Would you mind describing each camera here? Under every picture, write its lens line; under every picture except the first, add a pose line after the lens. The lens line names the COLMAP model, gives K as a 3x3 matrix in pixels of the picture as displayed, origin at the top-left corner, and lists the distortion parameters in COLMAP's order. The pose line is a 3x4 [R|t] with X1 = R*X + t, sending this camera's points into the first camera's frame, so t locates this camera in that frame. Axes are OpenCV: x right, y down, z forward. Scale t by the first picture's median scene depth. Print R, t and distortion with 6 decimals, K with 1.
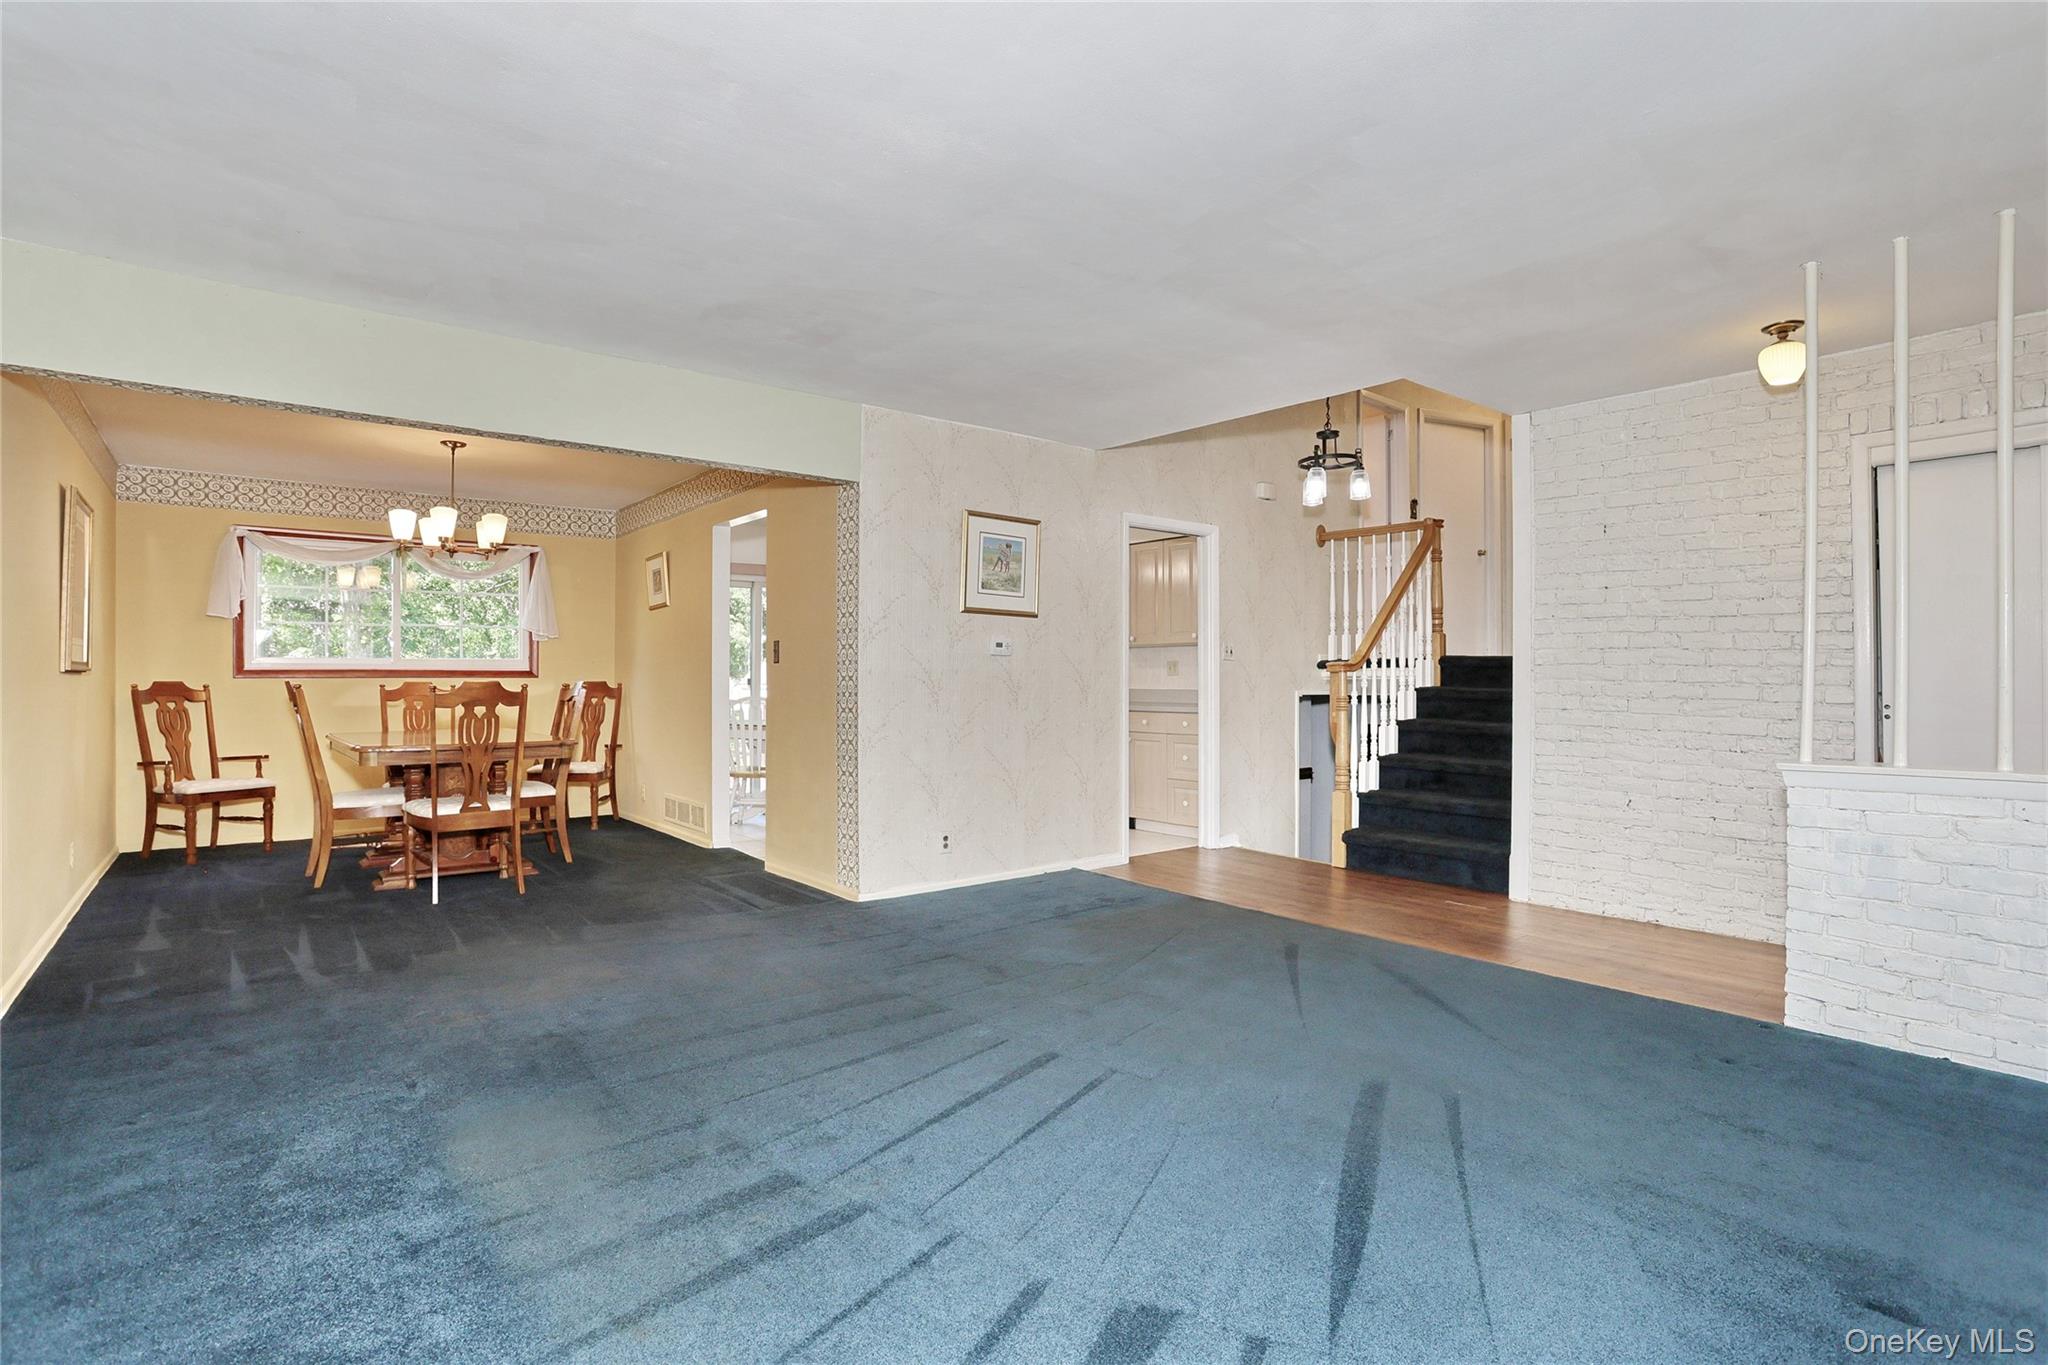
lens RADIAL K [[1001.2, 0, 1067.9], [0, 1001.2, 682.2], [0, 0, 1]] dist [-0.037530, 0.007893]
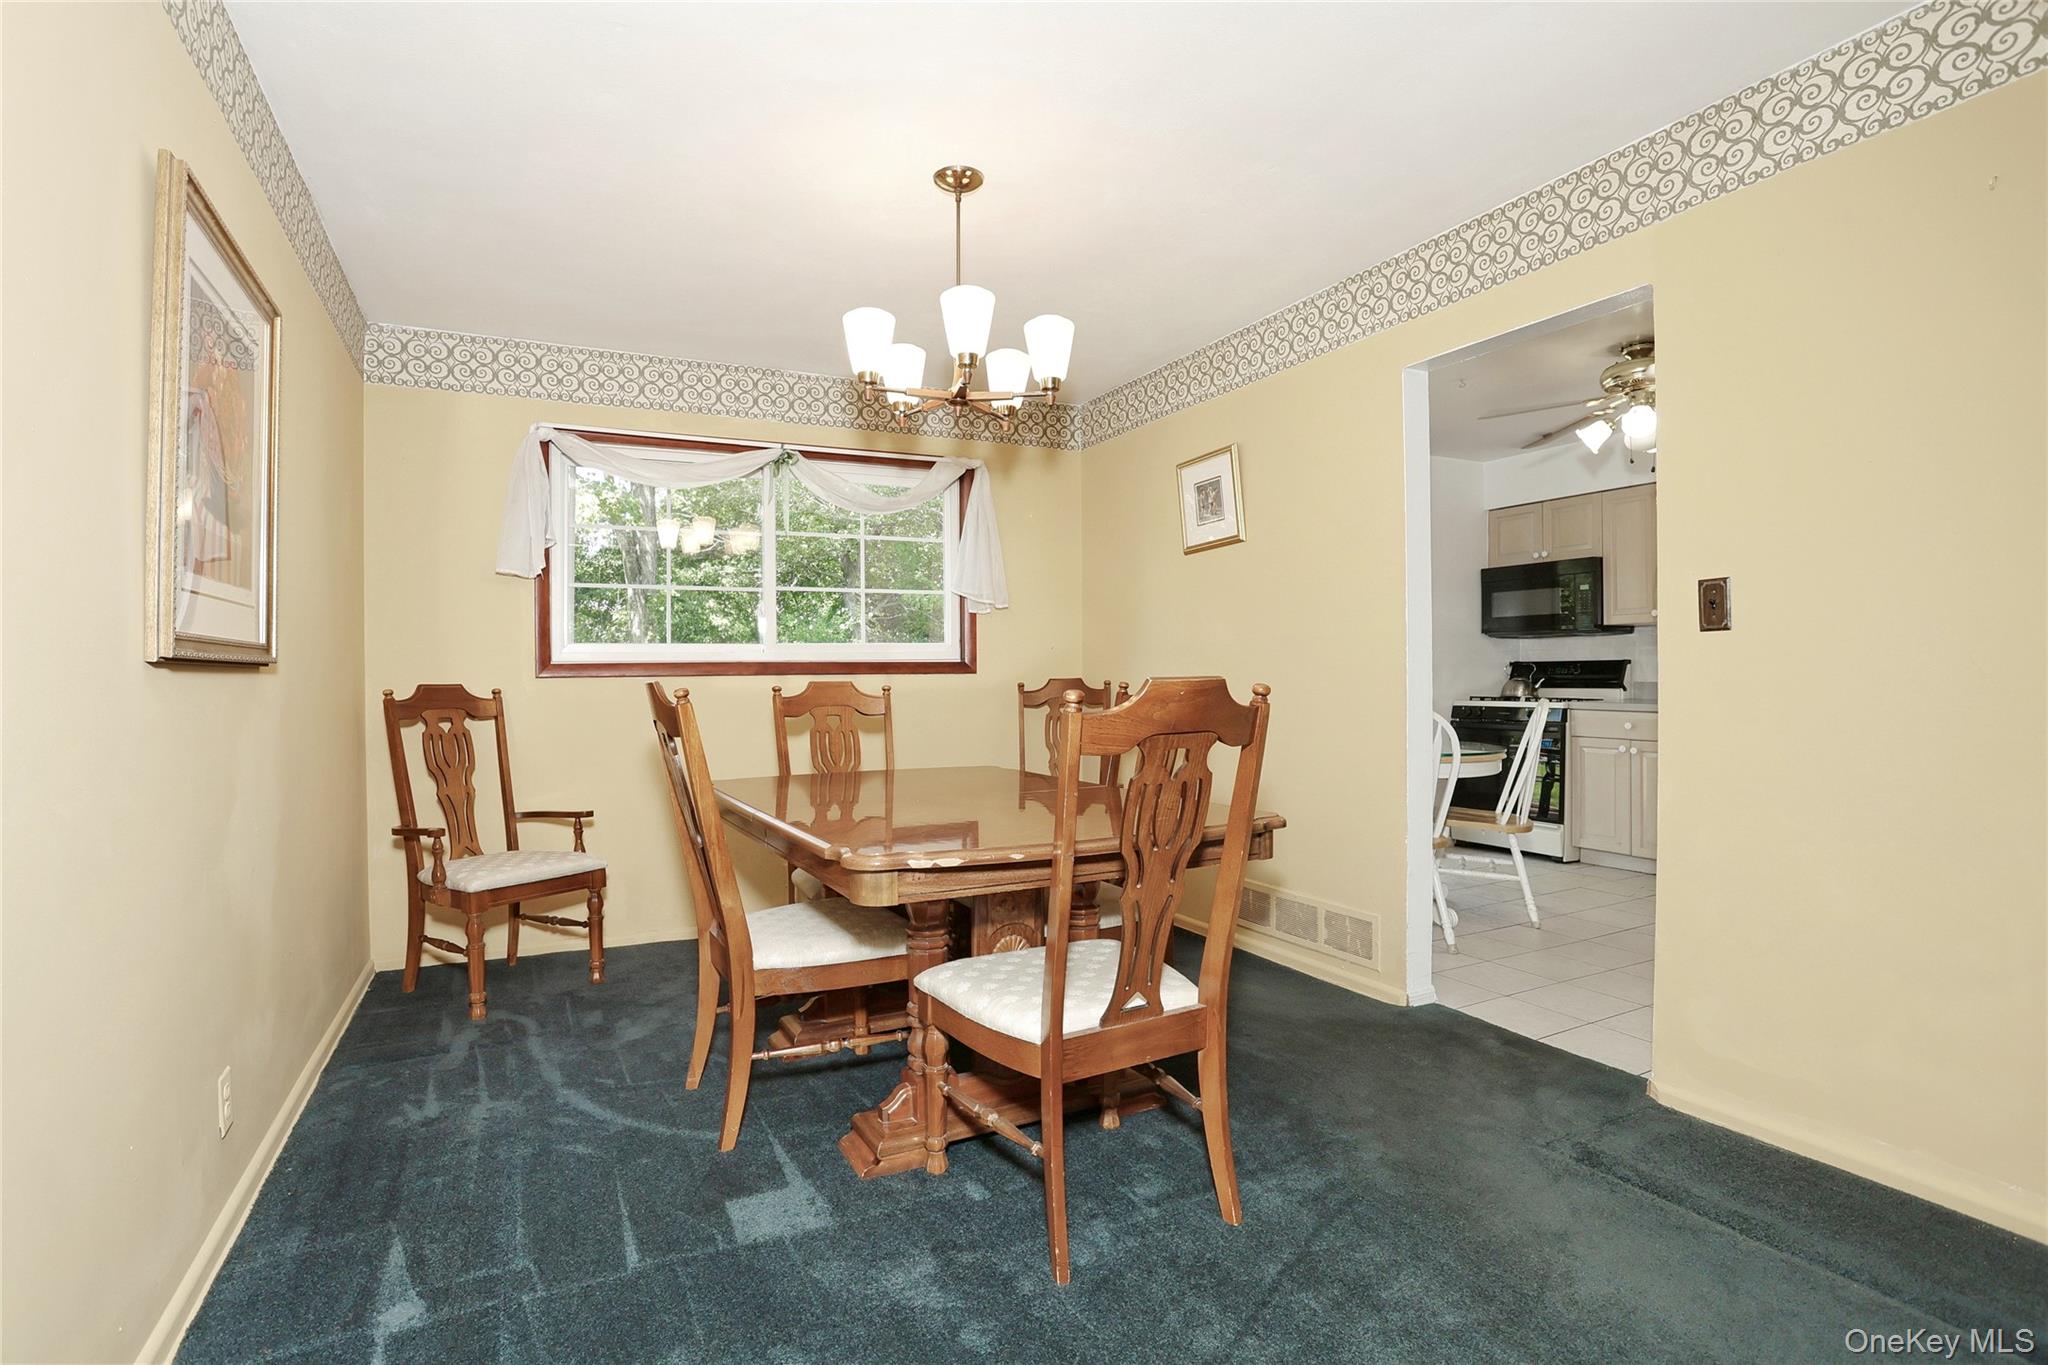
lens RADIAL K [[1001.2, 0, 1036.4], [0, 1001.2, 684.1], [0, 0, 1]] dist [-0.037530, 0.007893]
pose [[0.976343, -0.007116, -0.216112, -0.442732], [0.007732, 0.999968, 0.002005, 0.000234], [0.216091, -0.003628, 0.976366, 0.494898]]
